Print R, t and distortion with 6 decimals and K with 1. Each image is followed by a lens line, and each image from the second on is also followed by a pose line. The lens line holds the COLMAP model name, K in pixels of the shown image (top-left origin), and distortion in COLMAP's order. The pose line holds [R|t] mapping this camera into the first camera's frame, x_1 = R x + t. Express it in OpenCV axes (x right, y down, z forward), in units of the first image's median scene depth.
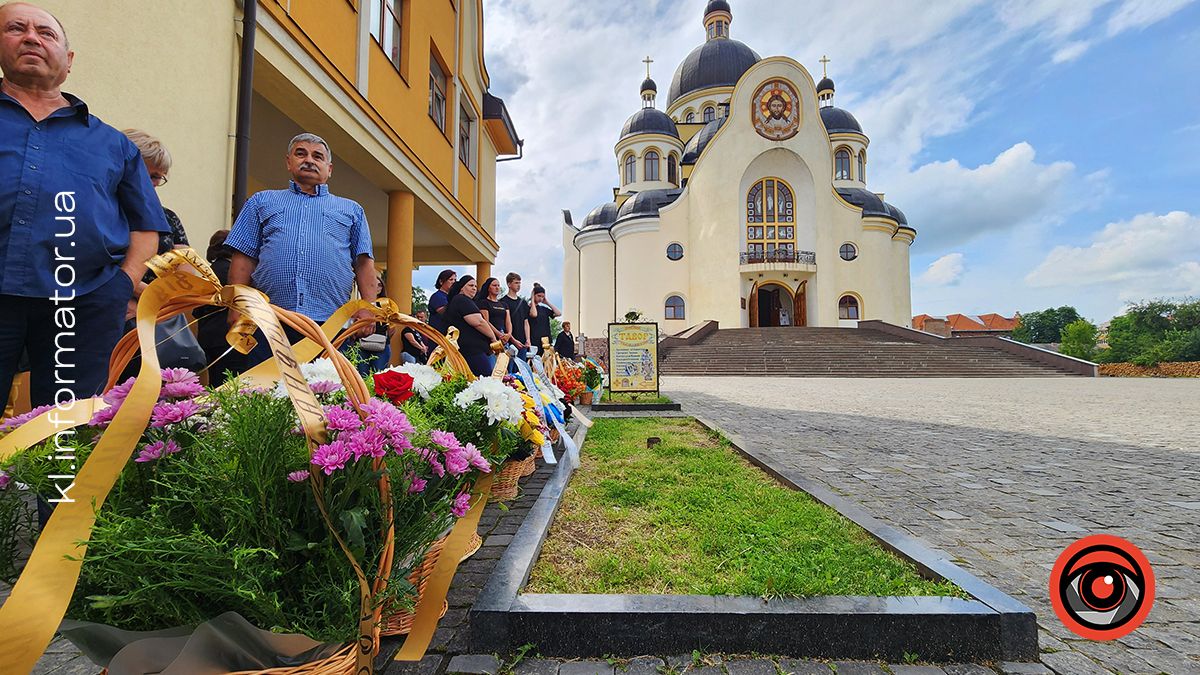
lens RADIAL K [[500.0, 0, 600.0], [0, 500.0, 337.5], [0, 0, 1]] dist [-0.014644, -0.000086]
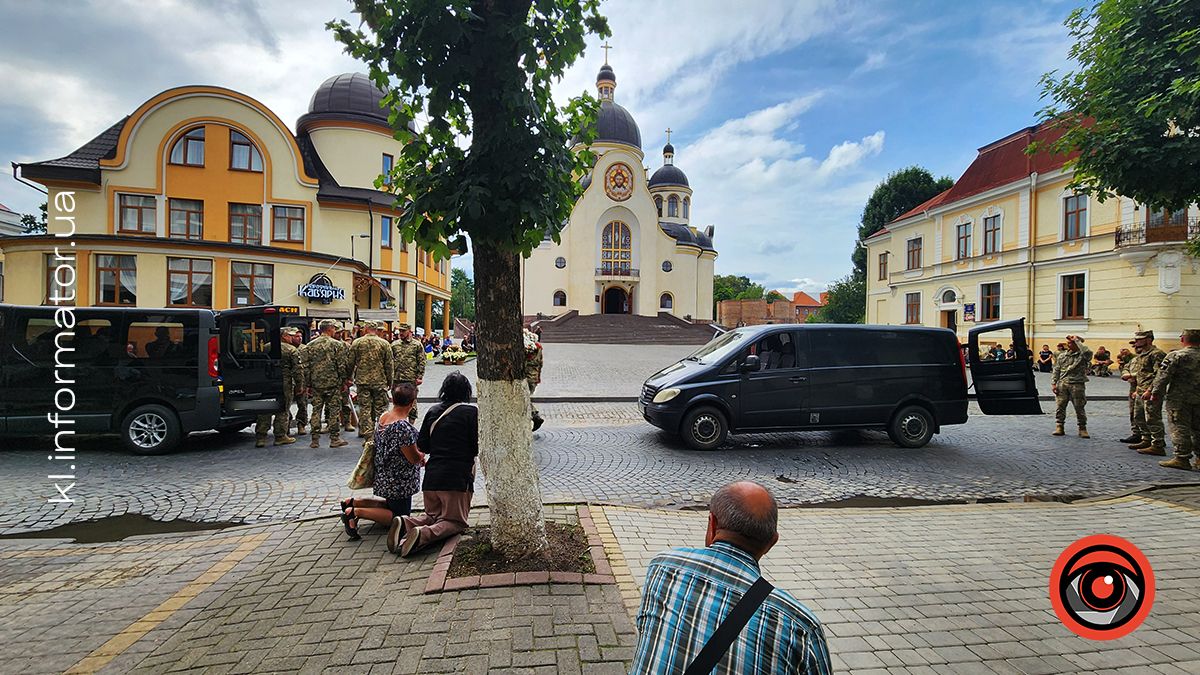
lens RADIAL K [[500.0, 0, 600.0], [0, 500.0, 337.5], [0, 0, 1]] dist [-0.014644, -0.000086]
pose [[0.993492, 0.010111, 0.113455, 0.098383], [-0.018428, 0.997198, 0.072499, -0.055070], [-0.112404, -0.074117, 0.990894, -0.608596]]
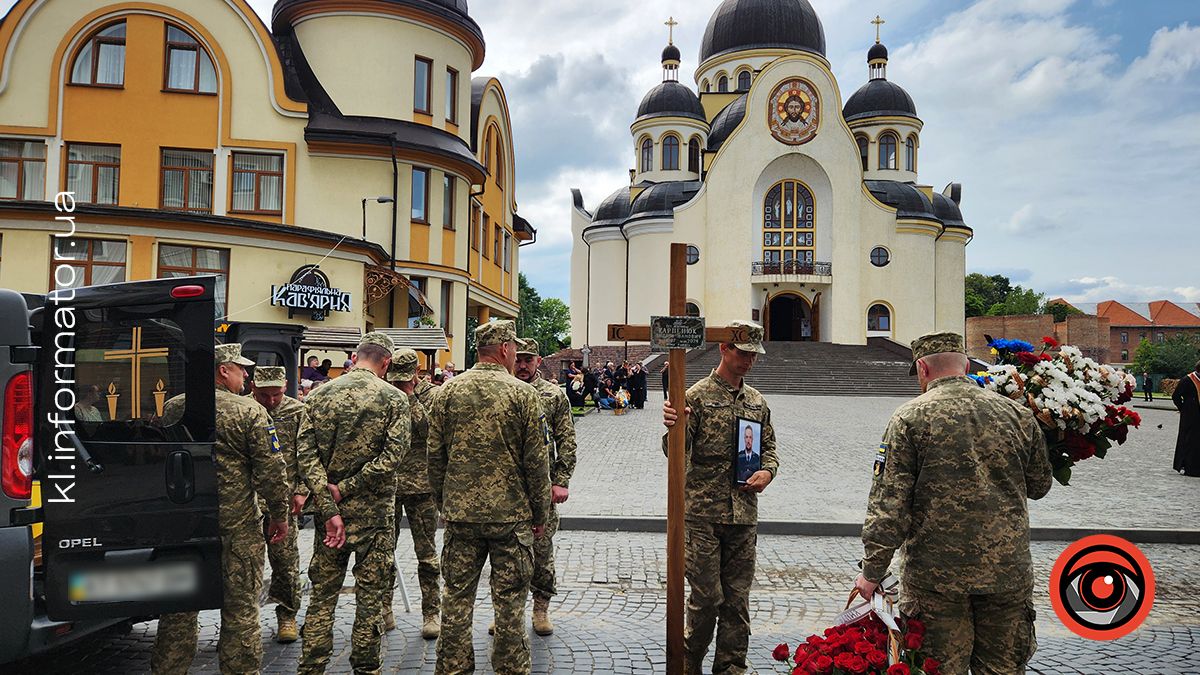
lens RADIAL K [[803.3, 0, 600.0], [0, 803.3, 337.5], [0, 0, 1]] dist [0.071491, -0.086038]
pose [[0.998891, 0.009624, -0.046096, 0.054657], [-0.008770, 0.999787, 0.018692, -0.046624], [0.046266, -0.018267, 0.998762, -0.513065]]
